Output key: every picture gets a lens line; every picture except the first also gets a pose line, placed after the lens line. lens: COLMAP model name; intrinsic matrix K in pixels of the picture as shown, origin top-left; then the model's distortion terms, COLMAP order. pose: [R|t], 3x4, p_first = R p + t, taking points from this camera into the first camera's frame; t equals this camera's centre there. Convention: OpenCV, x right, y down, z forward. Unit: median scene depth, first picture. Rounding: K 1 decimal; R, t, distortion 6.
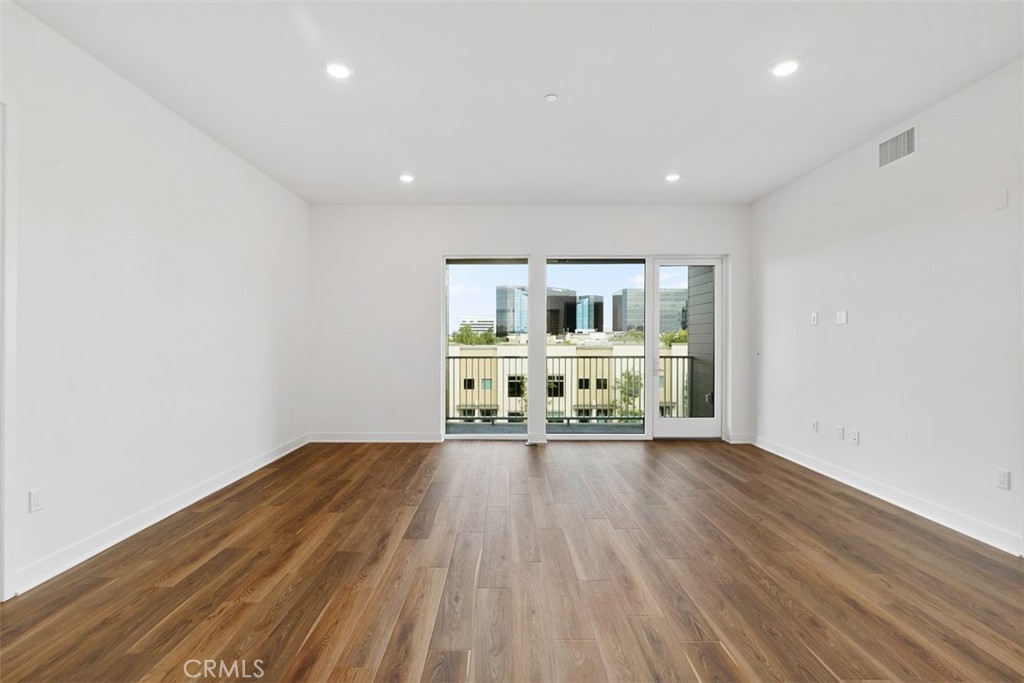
lens RADIAL K [[494.8, 0, 492.7], [0, 494.8, 339.4], [0, 0, 1]] dist [-0.002403, -0.000322]
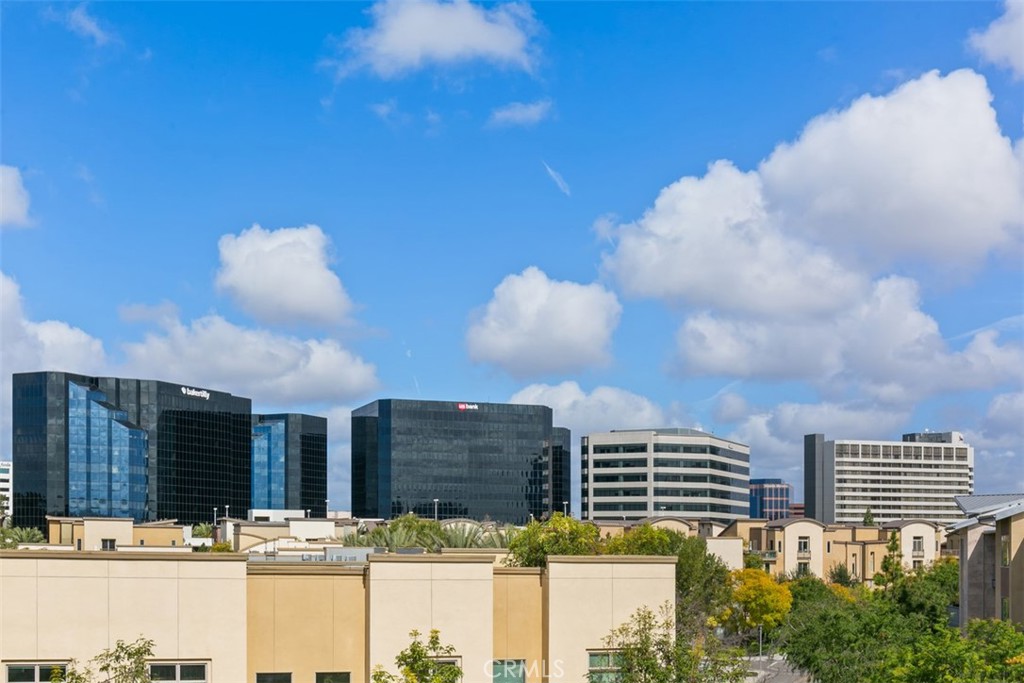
lens RADIAL K [[1401.9, 0, 513.2], [0, 1401.9, 345.0], [0, 0, 1]] dist [-0.278766, 0.000000]
pose [[0.937969, 0.048508, 0.343310, 0.185408], [-0.000320, 0.990286, -0.139048, -0.010917], [-0.346720, 0.130313, 0.928872, 1.064549]]
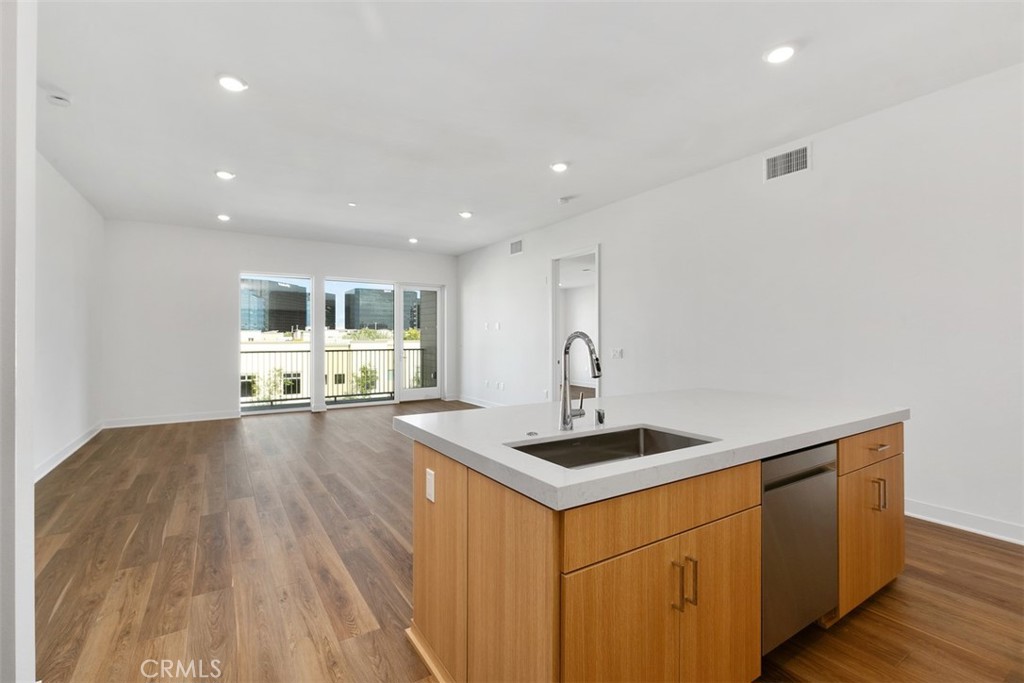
lens RADIAL K [[475.2, 0, 521.9], [0, 475.2, 336.2], [0, 0, 1]] dist [0.001500, 0.000168]
pose [[0.827738, 0.000535, 0.561115, -0.178919], [0.000519, 0.999998, -0.001720, -0.000649], [-0.561115, 0.001715, 0.827736, -0.409193]]
